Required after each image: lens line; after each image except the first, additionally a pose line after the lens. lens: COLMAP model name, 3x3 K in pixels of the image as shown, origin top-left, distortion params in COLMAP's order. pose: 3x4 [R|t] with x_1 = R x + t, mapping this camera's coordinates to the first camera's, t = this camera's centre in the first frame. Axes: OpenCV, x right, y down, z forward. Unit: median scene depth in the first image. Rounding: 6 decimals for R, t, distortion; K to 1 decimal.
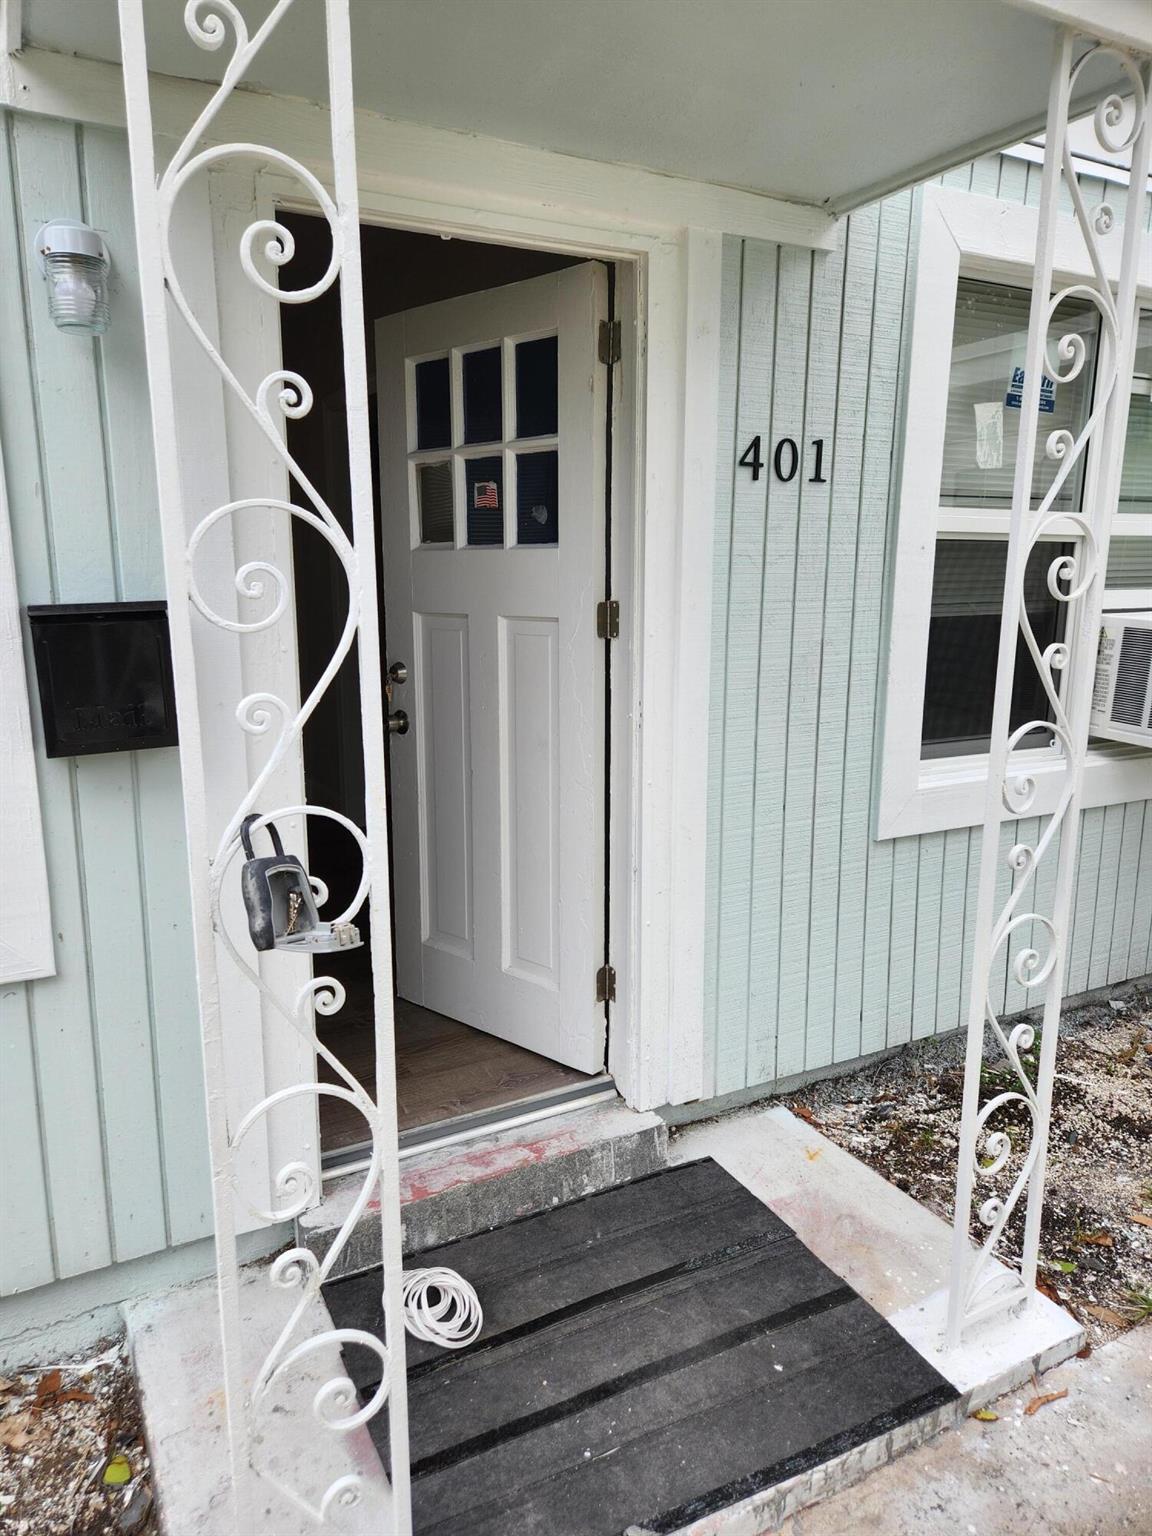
lens RADIAL K [[1032.8, 0, 541.3], [0, 1032.8, 770.5], [0, 0, 1]] dist [0.084926, -0.077542]
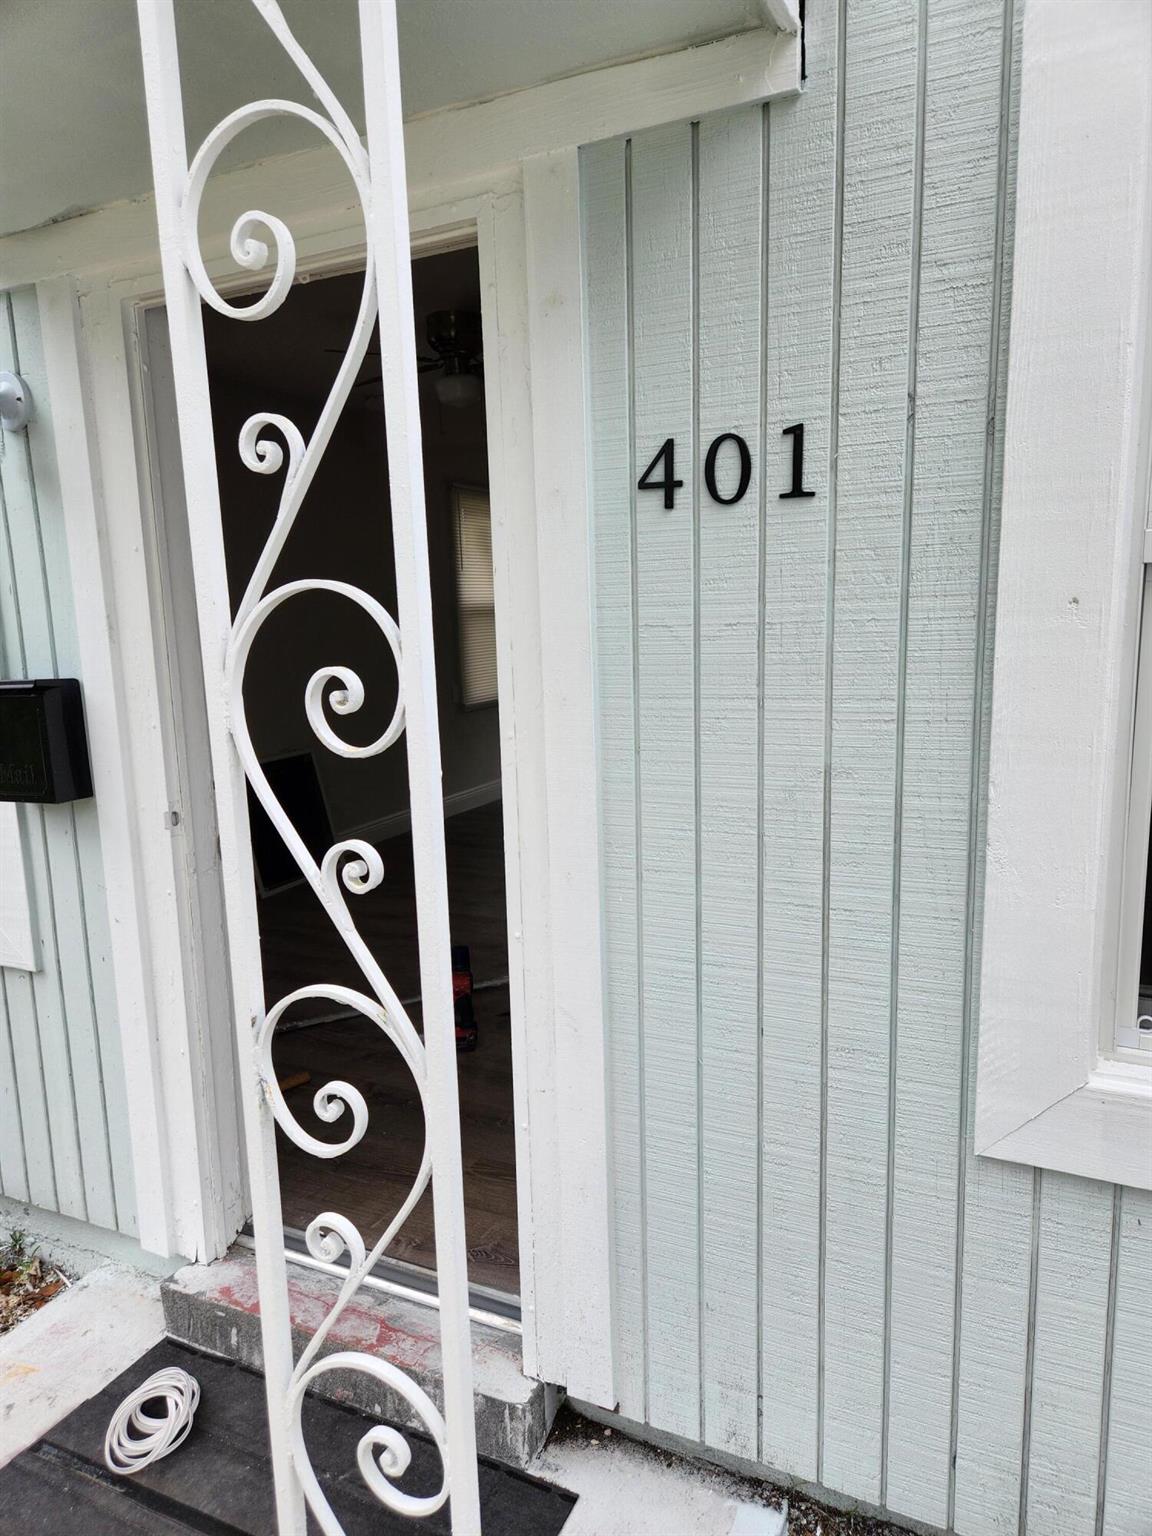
lens RADIAL K [[1032.8, 0, 541.3], [0, 1032.8, 770.5], [0, 0, 1]] dist [0.084926, -0.077542]
pose [[0.584592, 0.117489, -0.802776, 0.690306], [-0.118871, 0.991185, 0.058500, -0.149544], [0.802572, 0.061229, 0.593405, 0.576346]]
